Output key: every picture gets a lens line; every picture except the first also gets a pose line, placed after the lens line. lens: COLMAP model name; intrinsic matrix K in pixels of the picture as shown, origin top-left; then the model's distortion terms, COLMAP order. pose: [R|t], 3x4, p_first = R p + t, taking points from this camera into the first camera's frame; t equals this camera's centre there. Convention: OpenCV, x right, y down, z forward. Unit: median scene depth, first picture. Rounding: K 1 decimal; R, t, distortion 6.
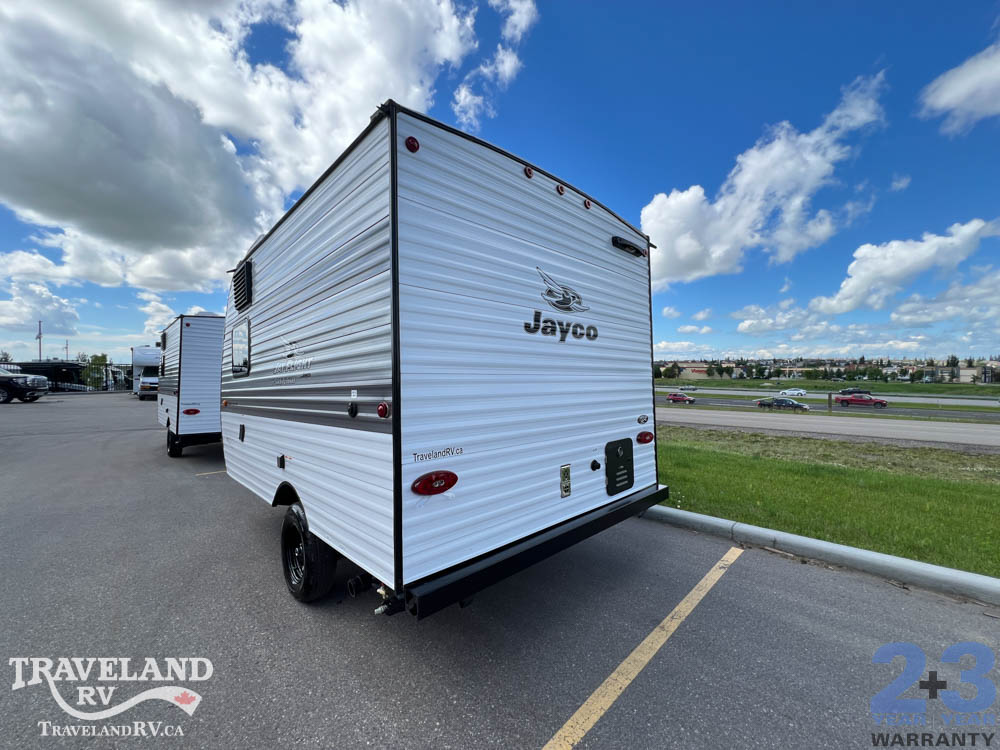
lens RADIAL K [[398.7, 0, 498.2], [0, 398.7, 374.3], [0, 0, 1]] dist [-0.000991, 0.000409]
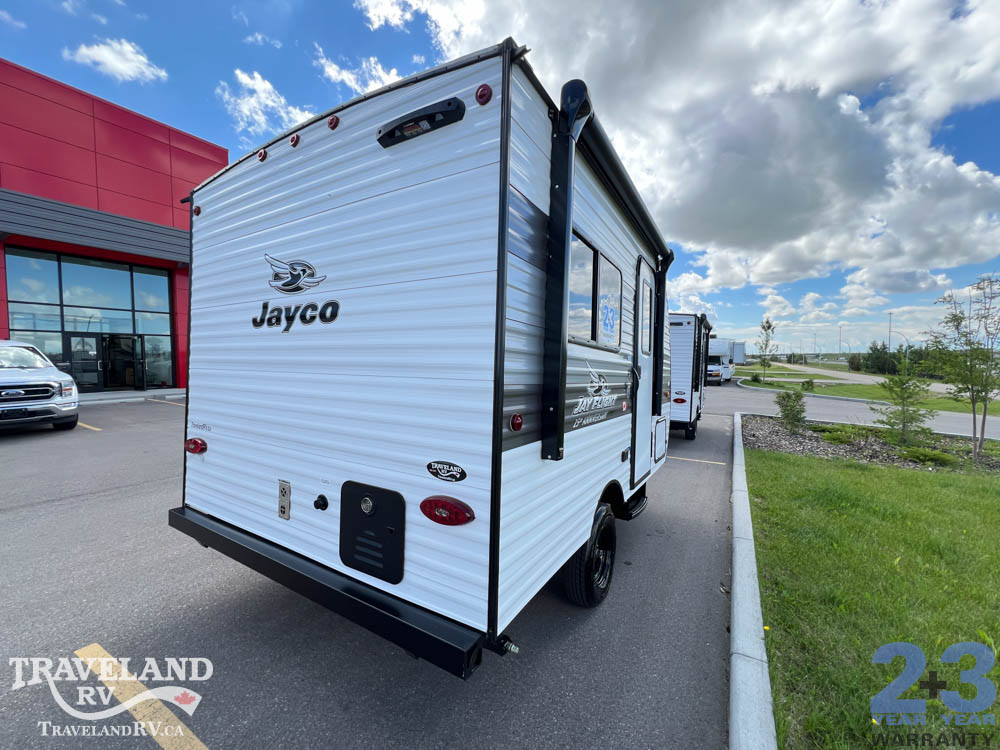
lens RADIAL K [[398.7, 0, 497.2], [0, 398.7, 375.3], [0, 0, 1]] dist [-0.000991, 0.000409]
pose [[0.256004, 0.035497, -0.966024, 1.053778], [-0.003733, 0.999354, 0.035733, -0.022490], [0.966669, -0.005541, 0.255971, 1.192173]]
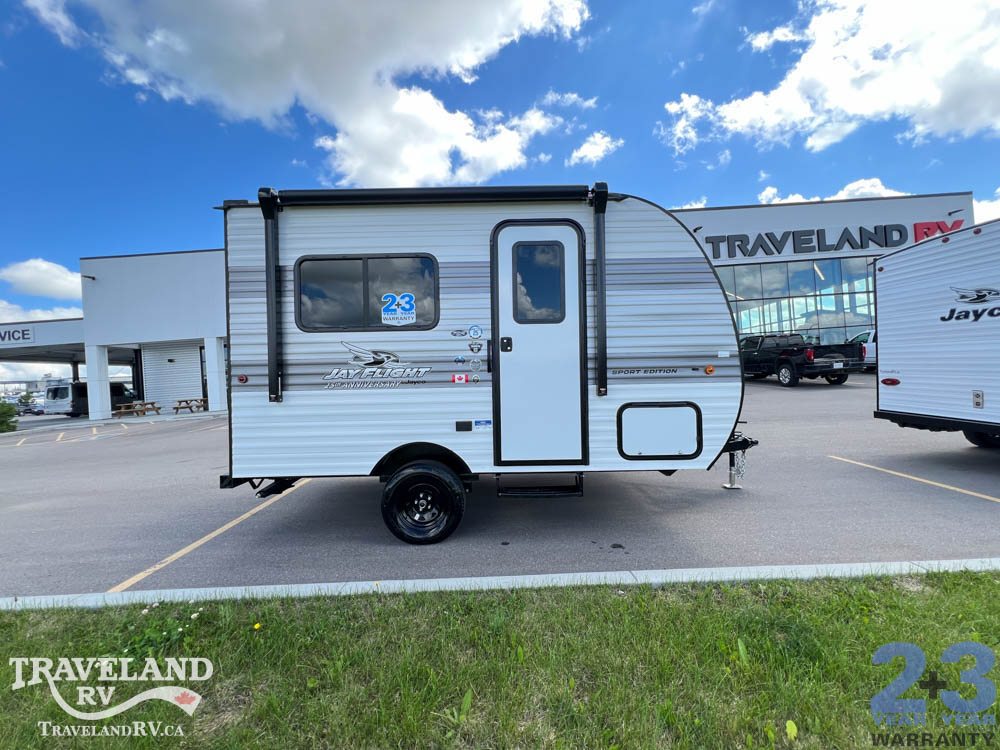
lens RADIAL K [[398.7, 0, 485.6], [0, 398.7, 359.1], [0, 0, 1]] dist [-0.000991, 0.000409]
pose [[-0.690336, 0.013737, -0.723358, 2.920805], [0.049186, 0.998398, -0.027981, 0.028832], [0.721815, -0.054895, -0.689906, 0.630619]]
